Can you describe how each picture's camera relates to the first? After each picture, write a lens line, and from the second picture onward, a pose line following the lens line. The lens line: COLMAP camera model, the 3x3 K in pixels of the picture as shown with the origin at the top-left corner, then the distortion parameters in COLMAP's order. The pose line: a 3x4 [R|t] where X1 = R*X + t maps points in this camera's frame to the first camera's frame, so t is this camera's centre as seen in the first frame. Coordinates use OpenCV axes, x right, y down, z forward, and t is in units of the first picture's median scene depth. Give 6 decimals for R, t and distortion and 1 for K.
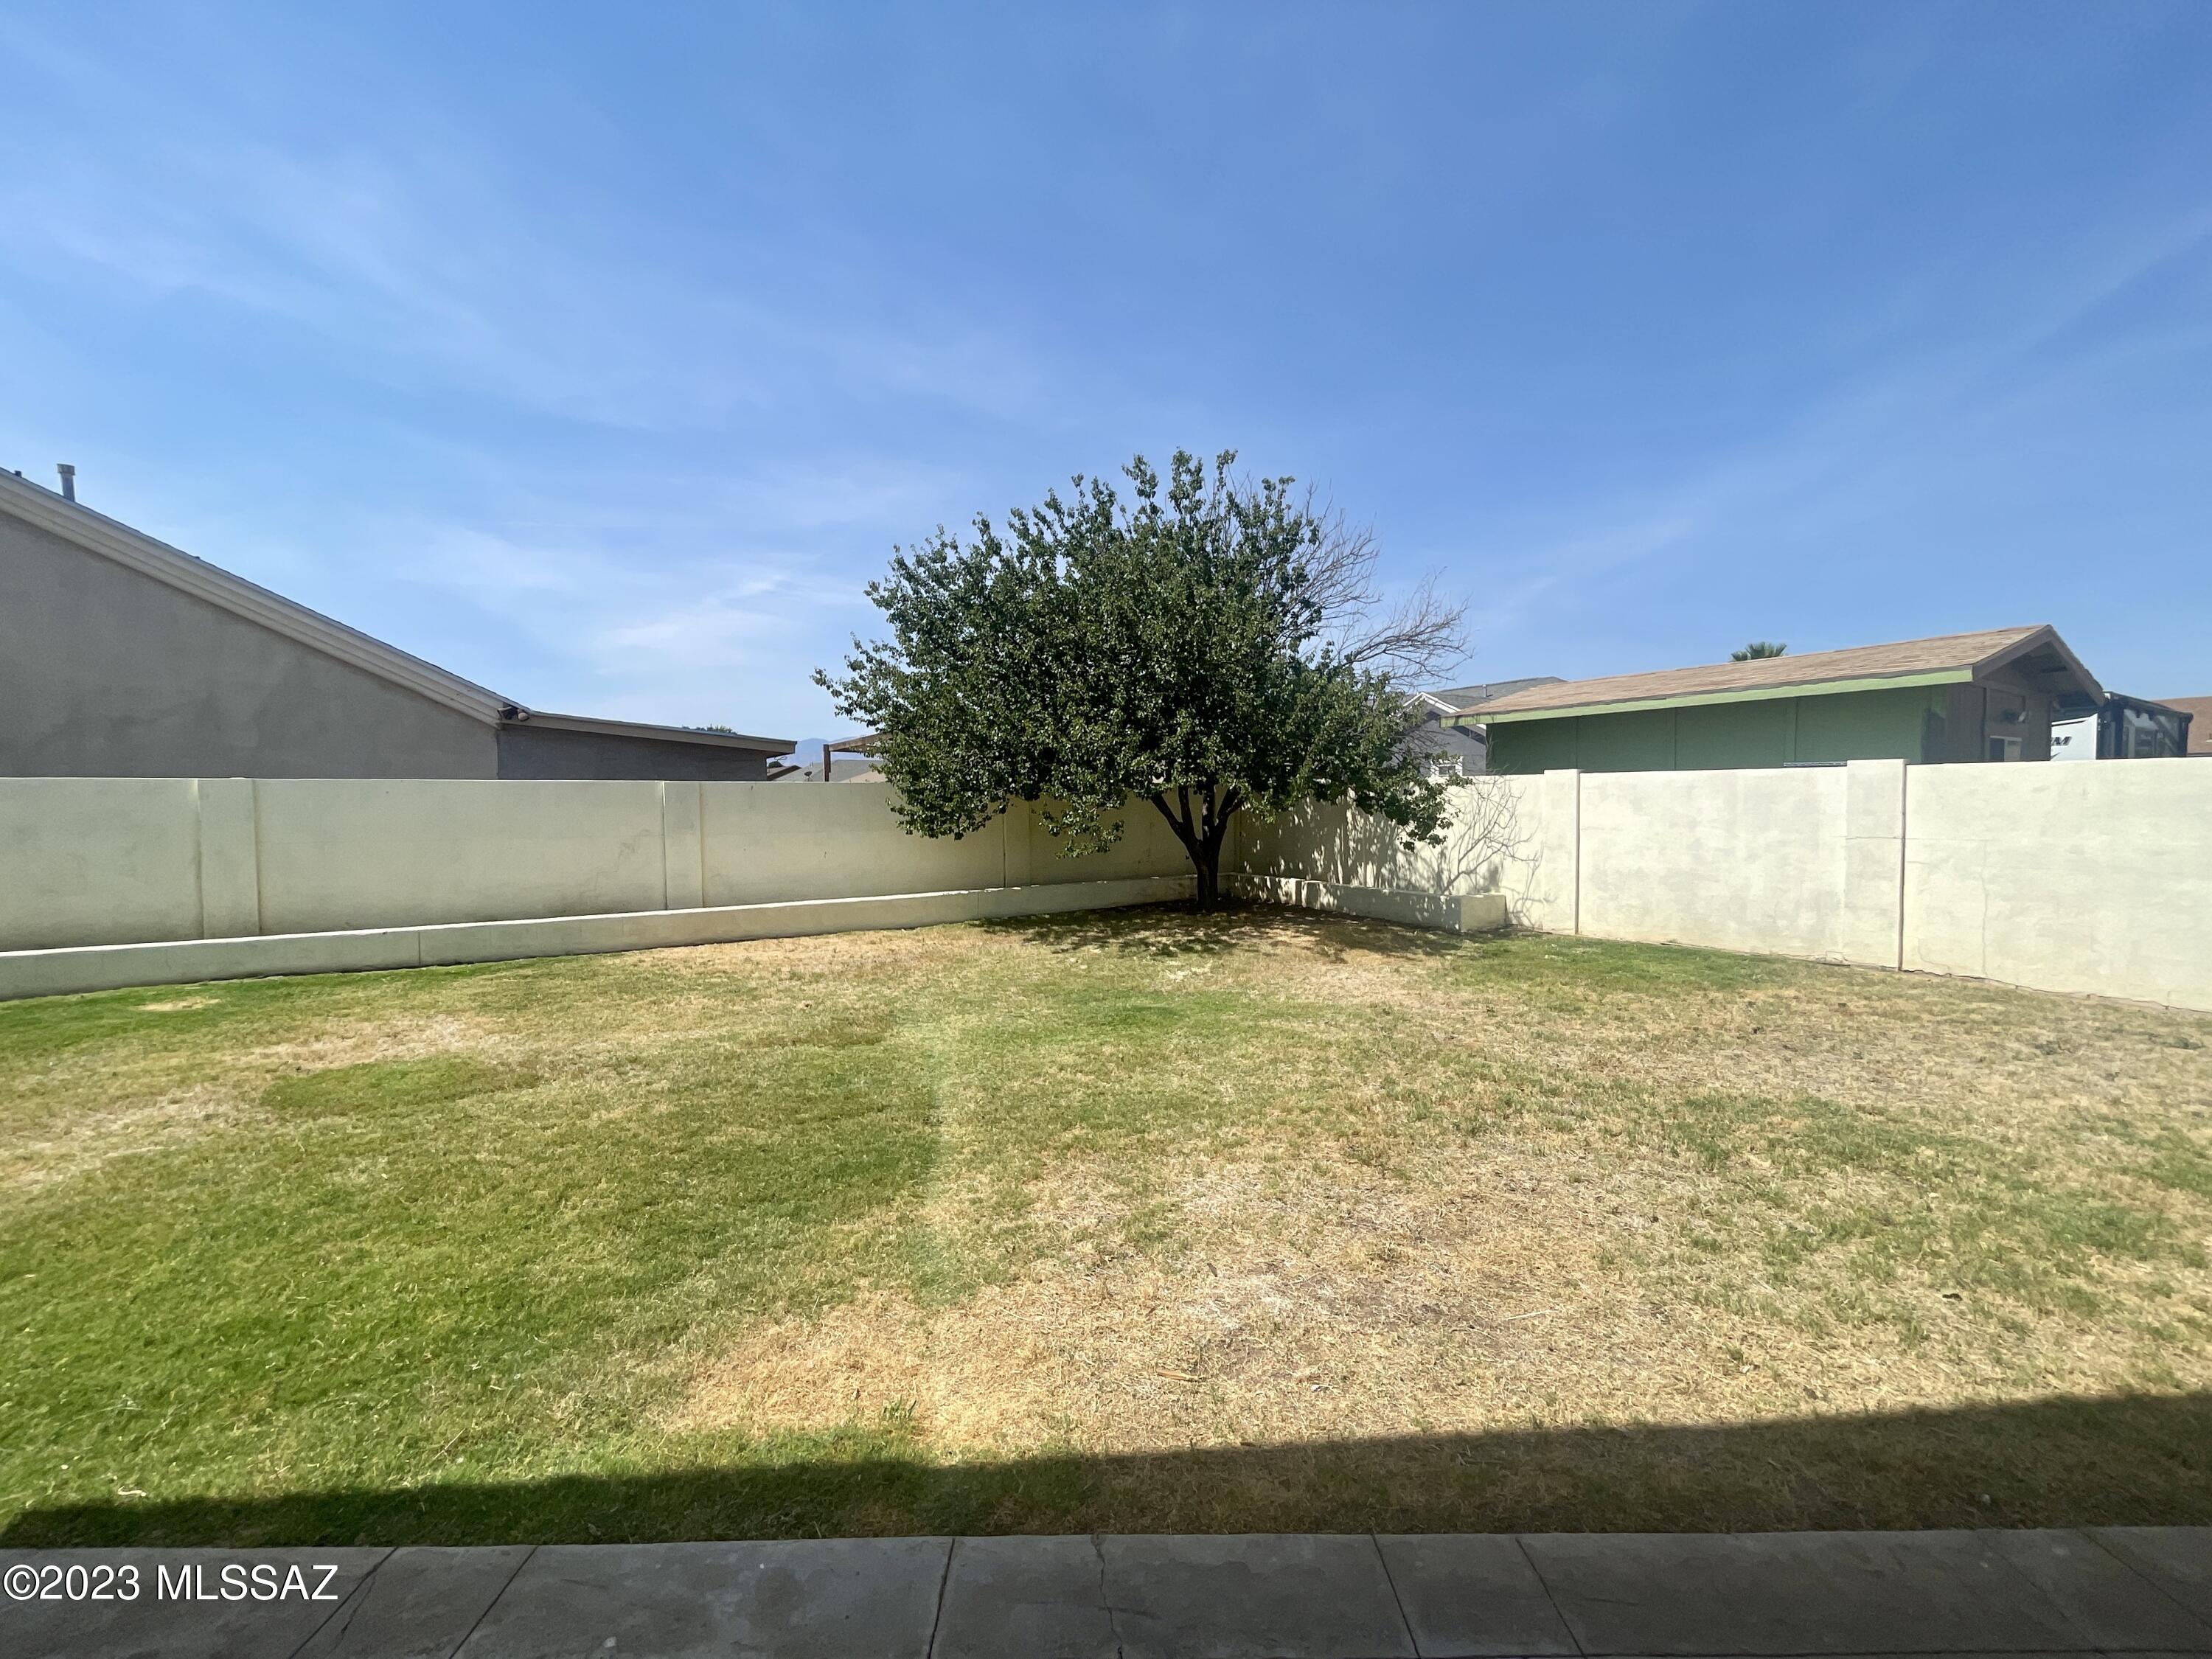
lens RADIAL K [[903.8, 0, 1101.7], [0, 903.8, 828.6], [0, 0, 1]] dist [0.001359, -0.000248]
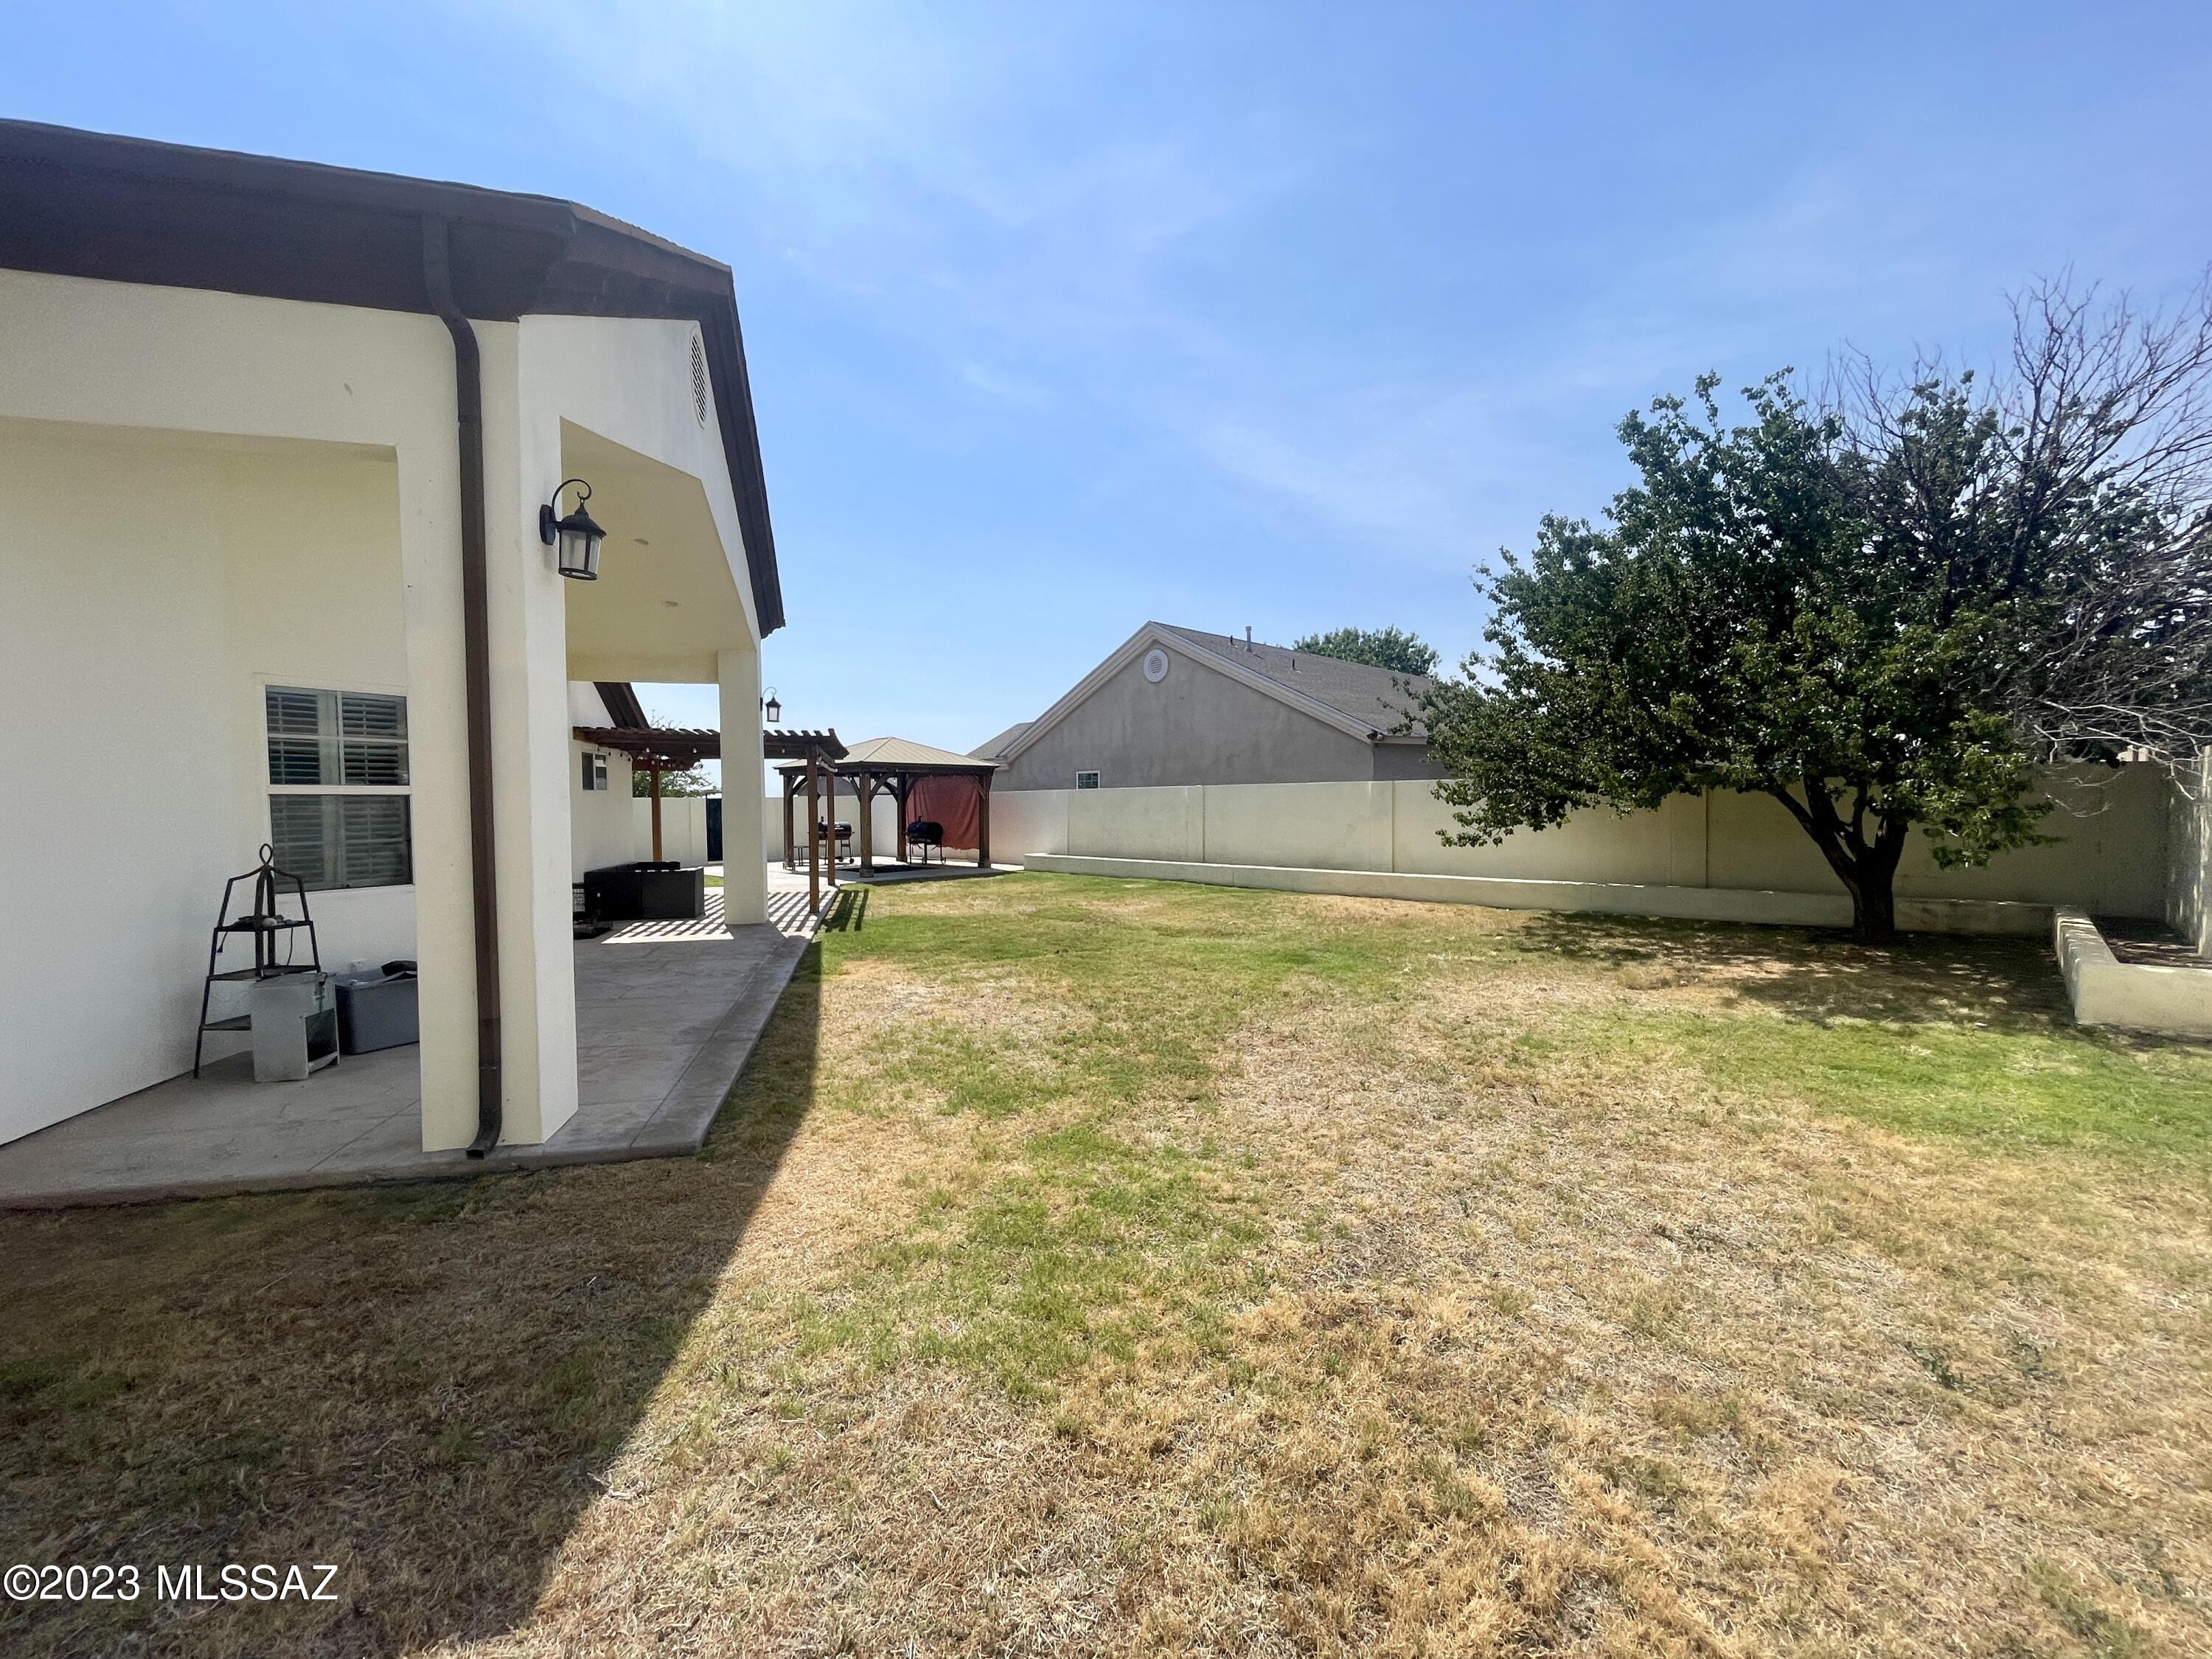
lens RADIAL K [[903.8, 0, 1101.7], [0, 903.8, 828.6], [0, 0, 1]] dist [0.001359, -0.000248]
pose [[0.223213, 0.037739, -0.974039, 0.716322], [-0.029580, 0.999052, 0.031929, -0.011125], [0.974321, 0.021685, 0.224118, 0.244331]]
